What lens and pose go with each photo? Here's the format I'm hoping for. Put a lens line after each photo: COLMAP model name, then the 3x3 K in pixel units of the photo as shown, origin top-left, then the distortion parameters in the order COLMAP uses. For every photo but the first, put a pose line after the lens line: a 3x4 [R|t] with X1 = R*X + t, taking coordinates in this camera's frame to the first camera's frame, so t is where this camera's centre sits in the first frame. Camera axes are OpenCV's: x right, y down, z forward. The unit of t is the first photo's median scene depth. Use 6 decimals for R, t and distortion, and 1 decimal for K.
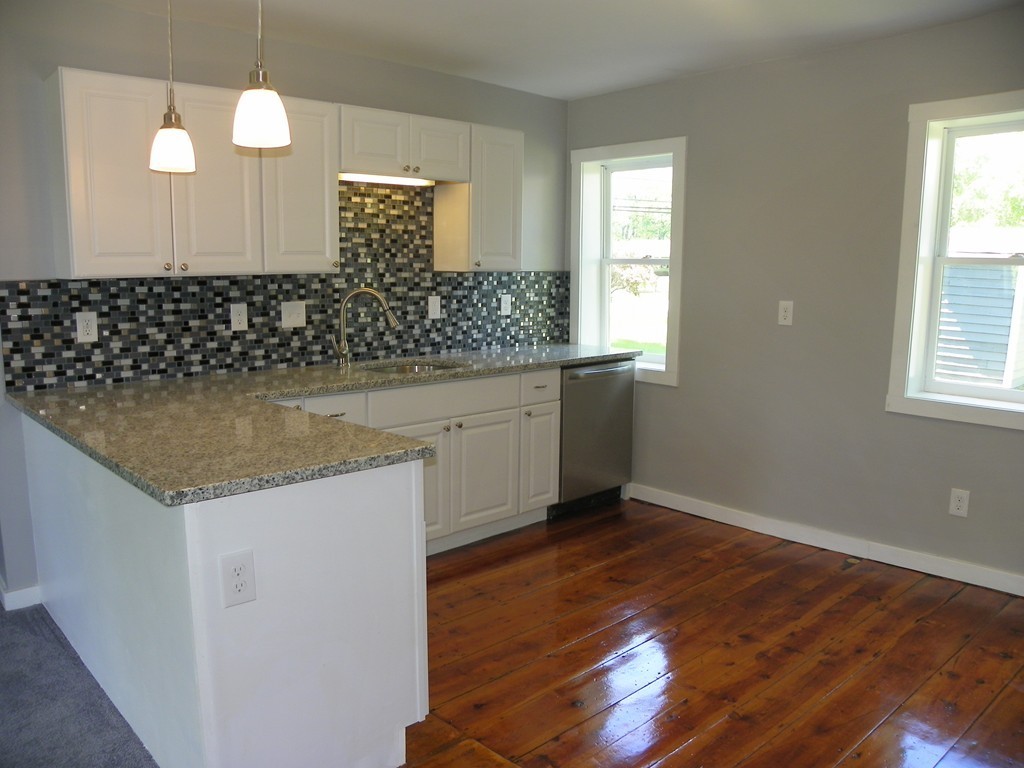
lens RADIAL K [[770.0, 0, 502.0], [0, 770.0, 383.5], [0, 0, 1]] dist [-0.144967, 0.076313]
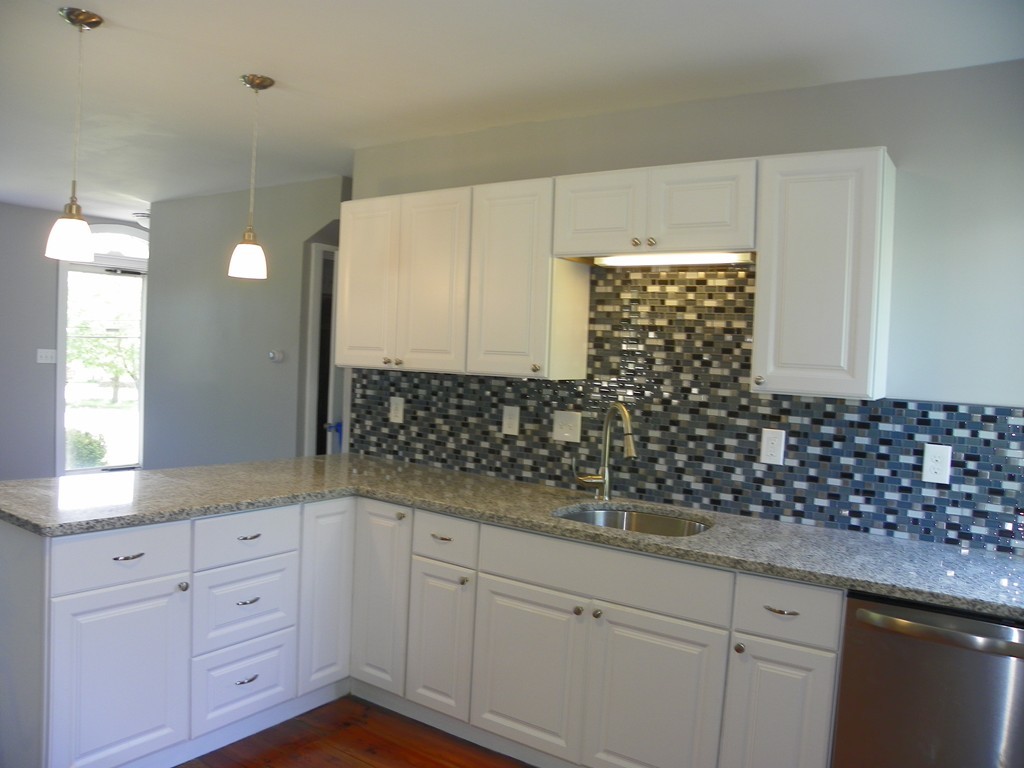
lens RADIAL K [[770.0, 0, 508.6], [0, 770.0, 389.4], [0, 0, 1]] dist [-0.144967, 0.076313]
pose [[0.228664, 0.050271, -0.972207, 0.515593], [-0.192047, 0.981370, 0.005575, -0.115790], [0.954375, 0.185434, 0.234058, 0.680380]]
